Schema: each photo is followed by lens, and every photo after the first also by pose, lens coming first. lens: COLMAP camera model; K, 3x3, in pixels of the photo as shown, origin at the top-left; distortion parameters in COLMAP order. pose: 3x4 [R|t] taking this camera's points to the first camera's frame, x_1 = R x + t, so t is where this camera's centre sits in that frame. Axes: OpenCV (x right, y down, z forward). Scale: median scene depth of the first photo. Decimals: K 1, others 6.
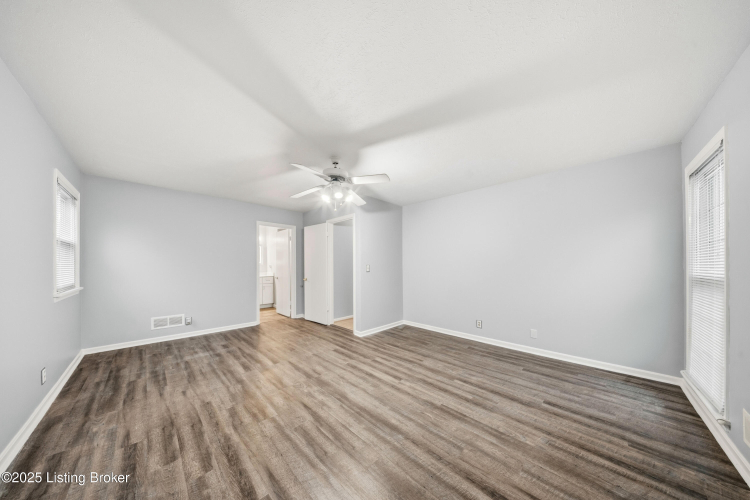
lens RADIAL K [[224.4, 0, 374.9], [0, 224.4, 260.2], [0, 0, 1]] dist [0.000959, 0.000001]
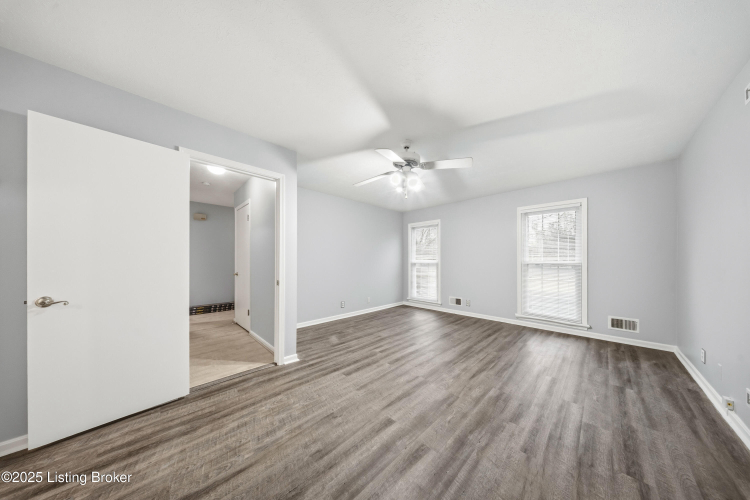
lens RADIAL K [[224.4, 0, 374.9], [0, 224.4, 260.2], [0, 0, 1]] dist [0.000959, 0.000001]
pose [[0.018744, -0.000934, 0.999824, -1.029713], [-0.021420, 0.999770, 0.001336, 0.038665], [-0.999595, -0.021441, 0.018719, 1.042198]]
